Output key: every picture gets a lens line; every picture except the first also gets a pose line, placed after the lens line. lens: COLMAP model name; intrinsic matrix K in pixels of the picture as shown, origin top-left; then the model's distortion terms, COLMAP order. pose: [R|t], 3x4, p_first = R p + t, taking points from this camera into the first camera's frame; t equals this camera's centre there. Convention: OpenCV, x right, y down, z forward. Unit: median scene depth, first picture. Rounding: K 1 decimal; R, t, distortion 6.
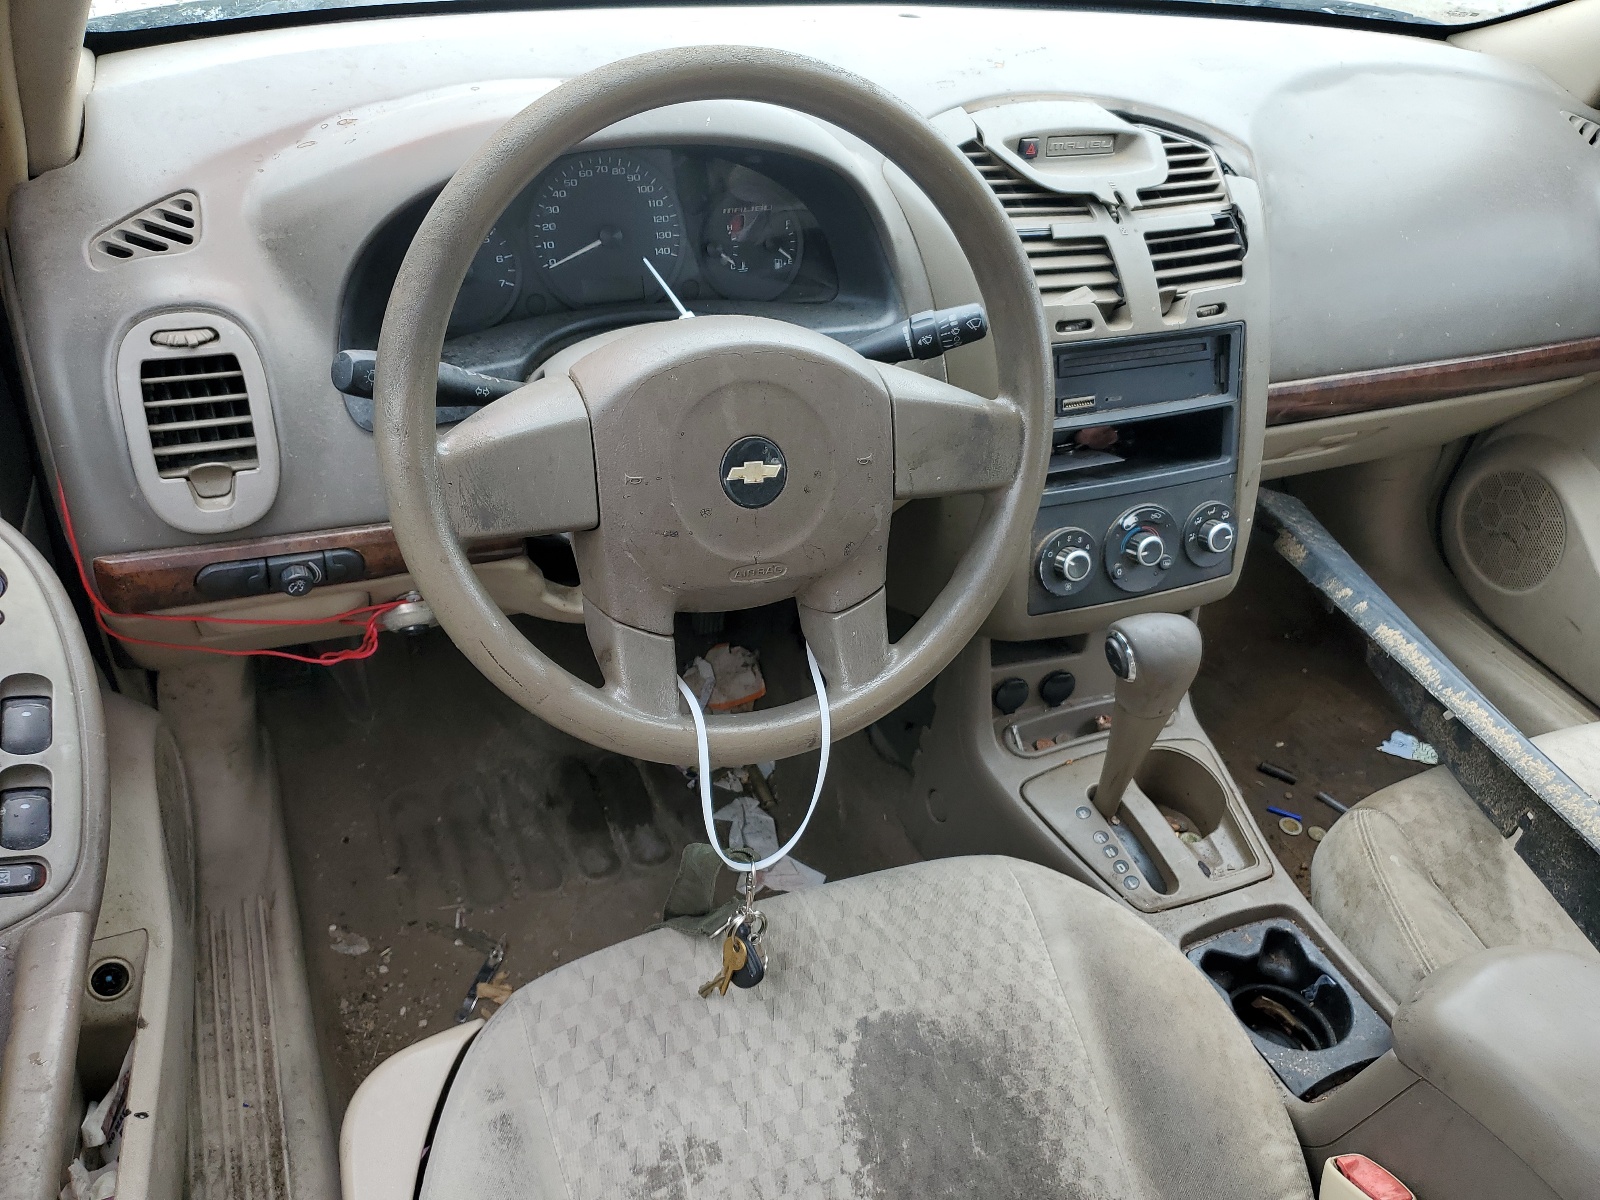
lens RADIAL K [[1210.1, 0, 814.1], [0, 1210.1, 598.7], [0, 0, 1]] dist [-0.014139, -0.007730]
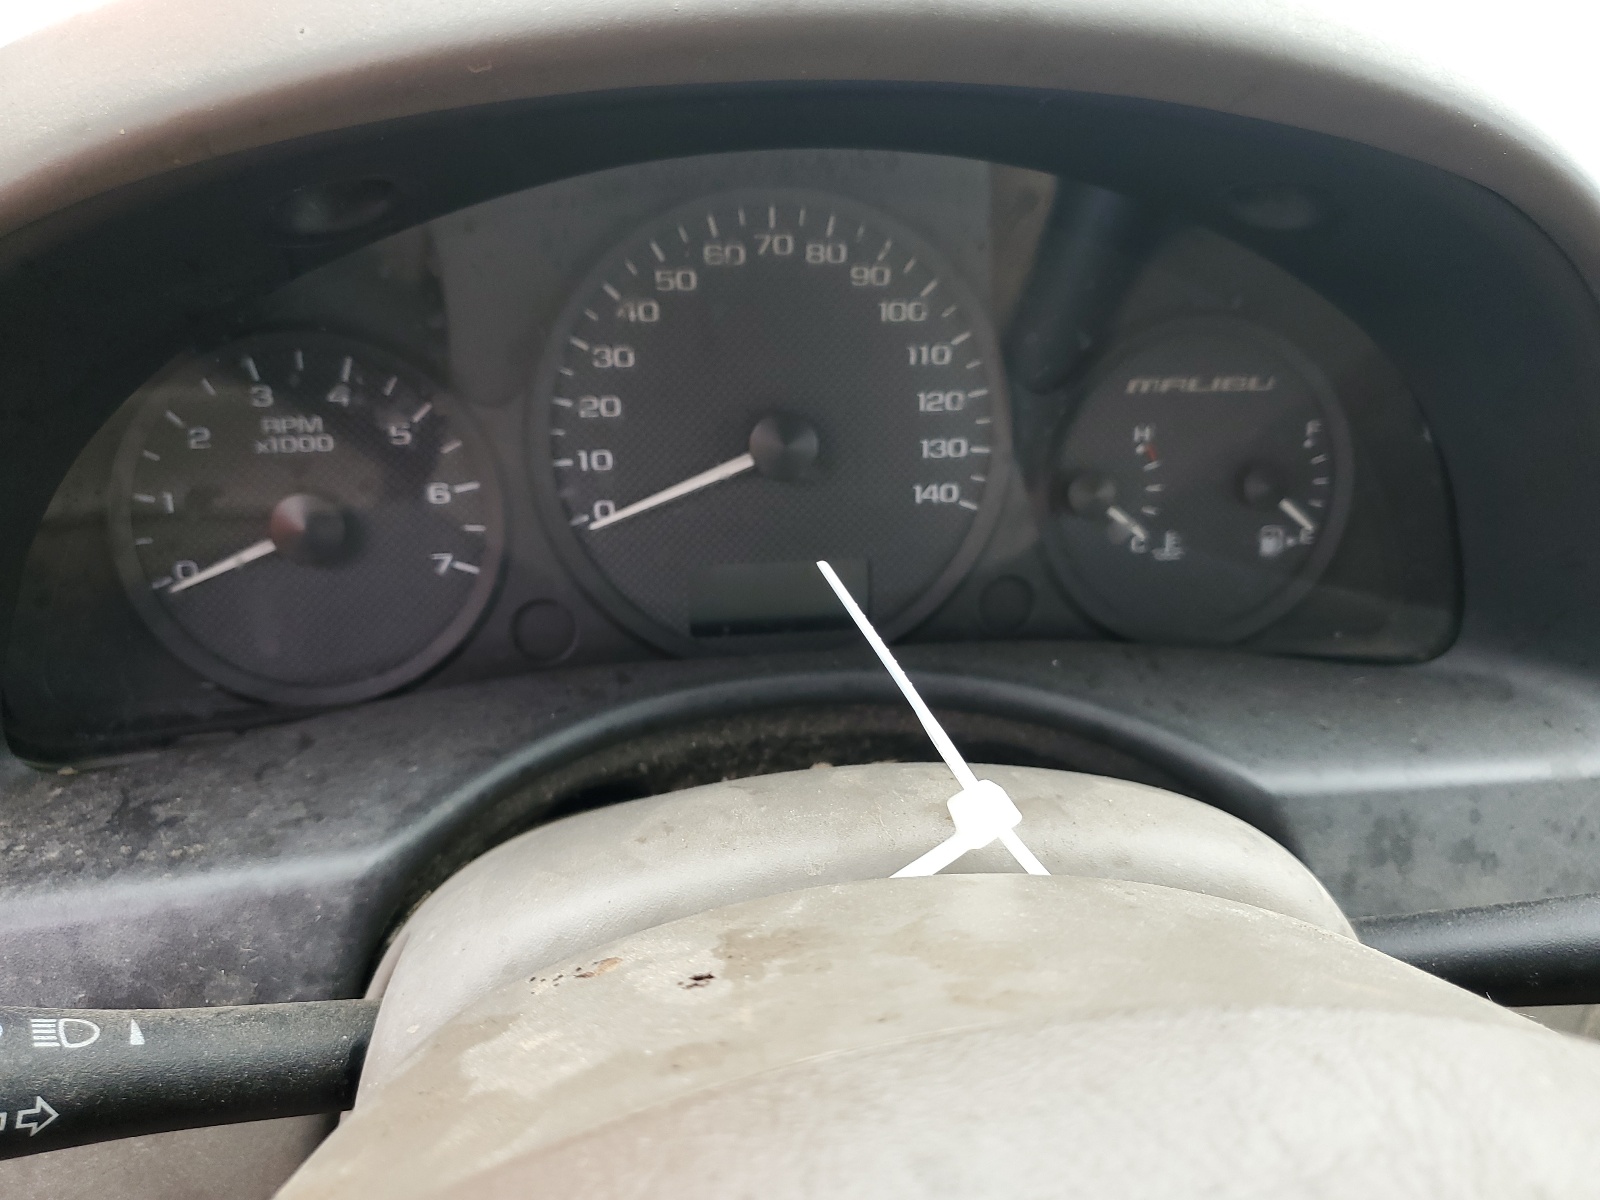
lens RADIAL K [[1210.1, 0, 805.5], [0, 1210.1, 615.9], [0, 0, 1]] dist [-0.014139, -0.007730]
pose [[0.962563, 0.091962, -0.254981, -0.074081], [-0.122814, 0.986556, -0.107815, -0.220025], [0.241638, 0.135094, 0.960917, 0.694094]]
